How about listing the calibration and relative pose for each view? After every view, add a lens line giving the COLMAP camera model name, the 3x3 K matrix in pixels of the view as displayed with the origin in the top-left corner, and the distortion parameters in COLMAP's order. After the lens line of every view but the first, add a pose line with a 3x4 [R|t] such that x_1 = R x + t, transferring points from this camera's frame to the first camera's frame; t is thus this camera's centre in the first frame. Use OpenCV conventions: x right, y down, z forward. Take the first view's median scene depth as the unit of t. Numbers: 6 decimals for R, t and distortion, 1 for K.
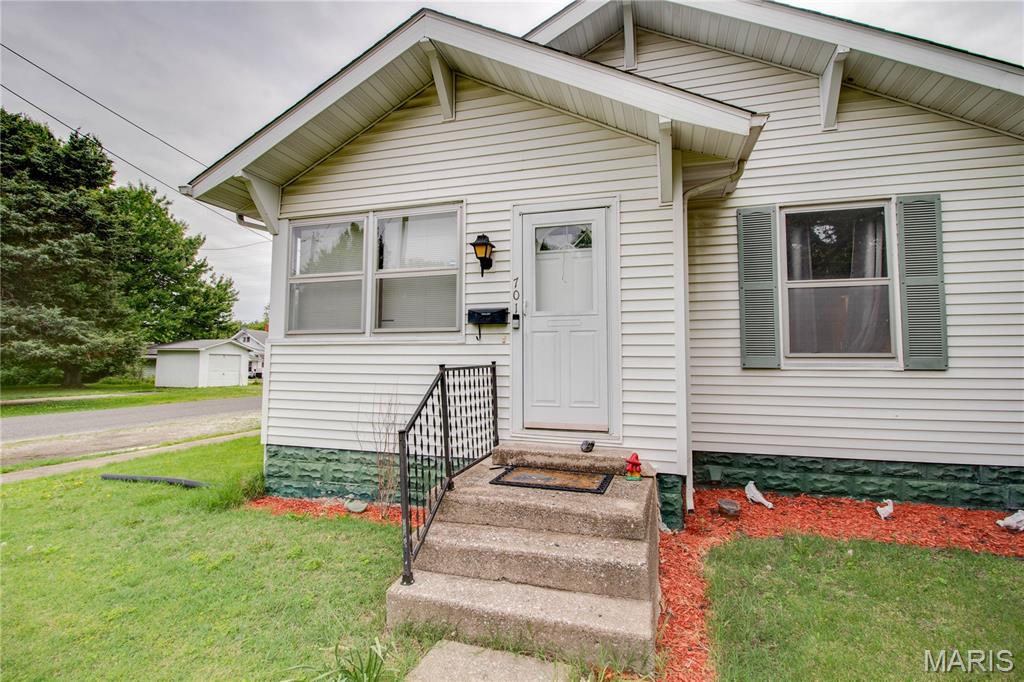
lens RADIAL K [[485.9, 0, 516.8], [0, 485.9, 328.3], [0, 0, 1]] dist [-0.000709, -0.012042]
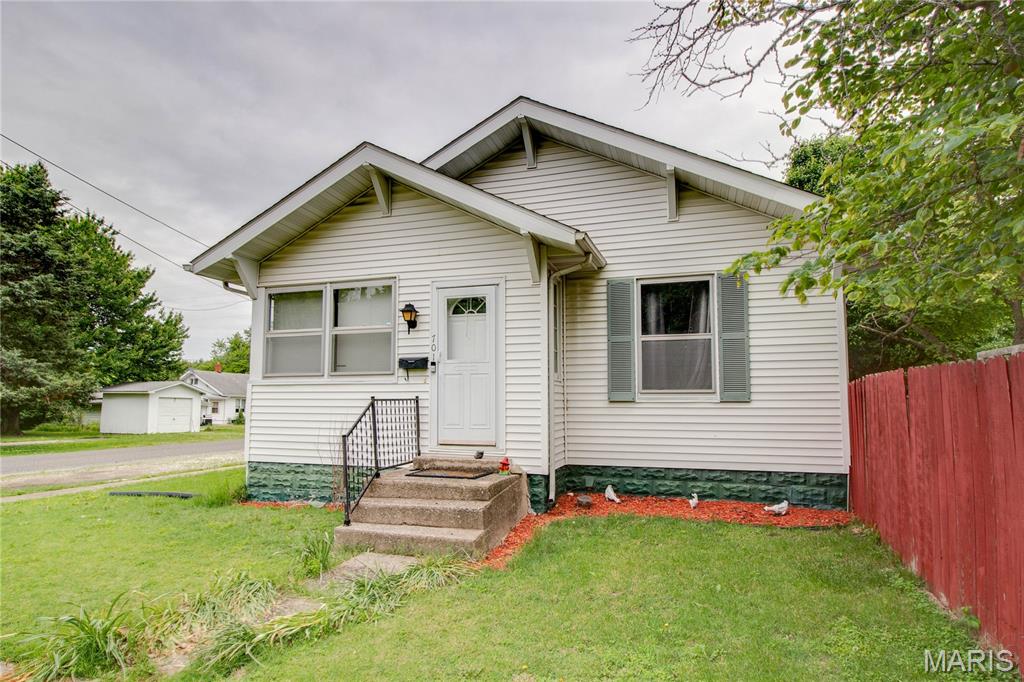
lens RADIAL K [[586.8, 0, 504.6], [0, 586.8, 361.2], [0, 0, 1]] dist [0.000410, -0.010036]
pose [[0.999899, -0.003305, -0.013823, 0.210360], [0.003167, 0.999945, -0.009989, -0.012376], [0.013855, 0.009944, 0.999855, -0.616863]]
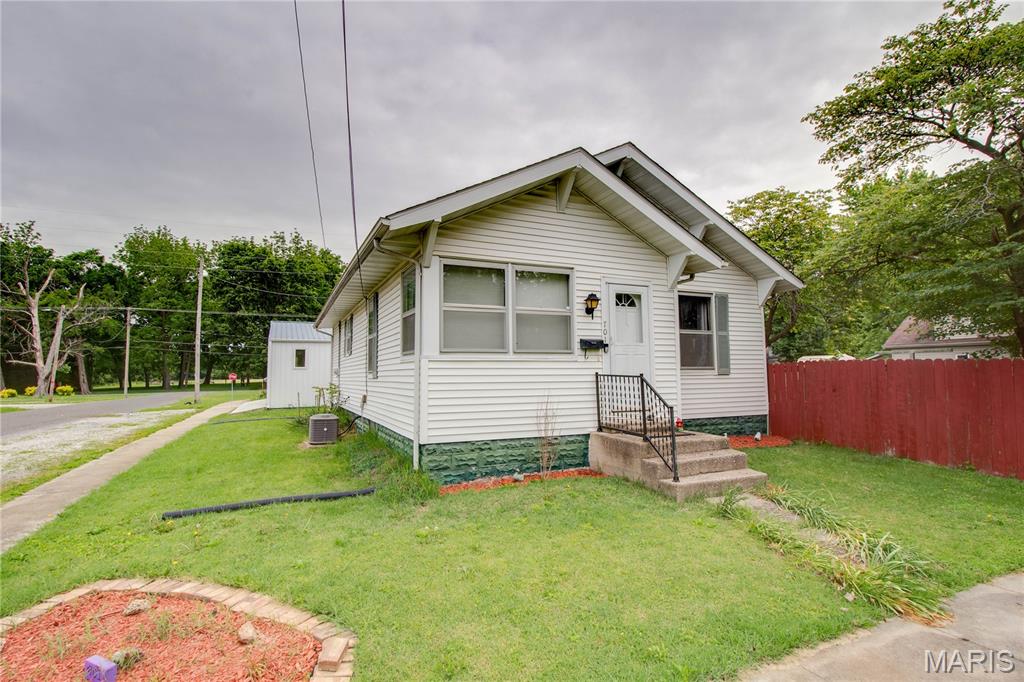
lens RADIAL K [[507.2, 0, 516.8], [0, 507.2, 328.8], [0, 0, 1]] dist [-0.013190, -0.000514]
pose [[0.745933, 0.048110, 0.664281, -1.302862], [-0.035875, 0.998842, -0.032056, -0.012342], [-0.665054, 0.000080, 0.746795, -0.081134]]
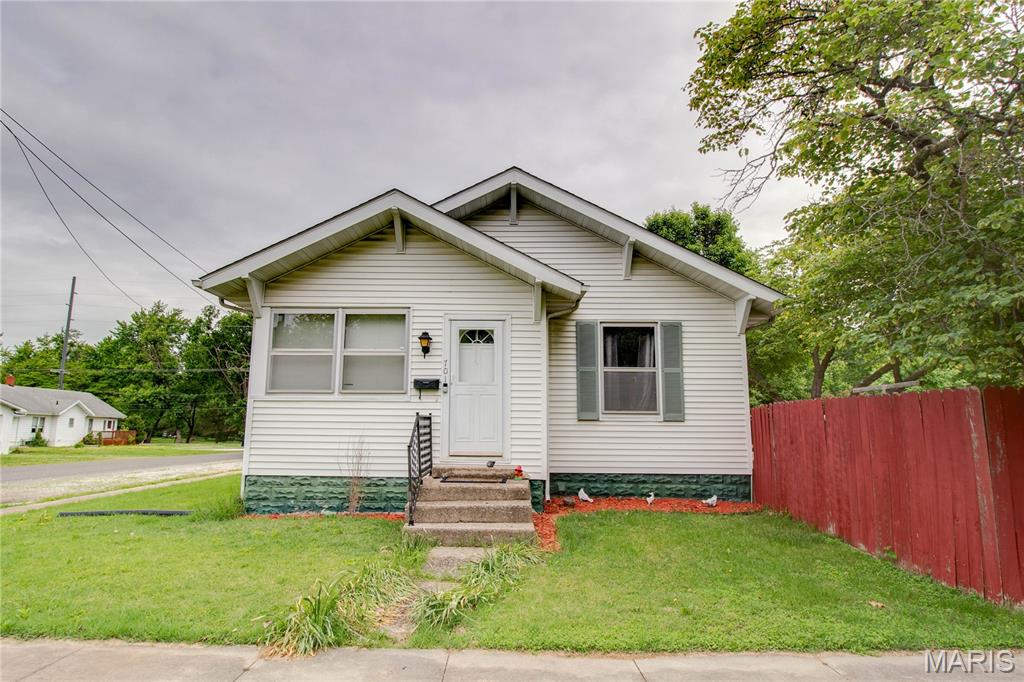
lens RADIAL K [[570.5, 0, 507.4], [0, 570.5, 345.3], [0, 0, 1]] dist [-0.002328, -0.000767]
pose [[0.957676, 0.045447, 0.284240, -0.322234], [-0.022872, 0.996350, -0.082245, -0.003813], [-0.286940, 0.072263, 0.955219, -0.790332]]
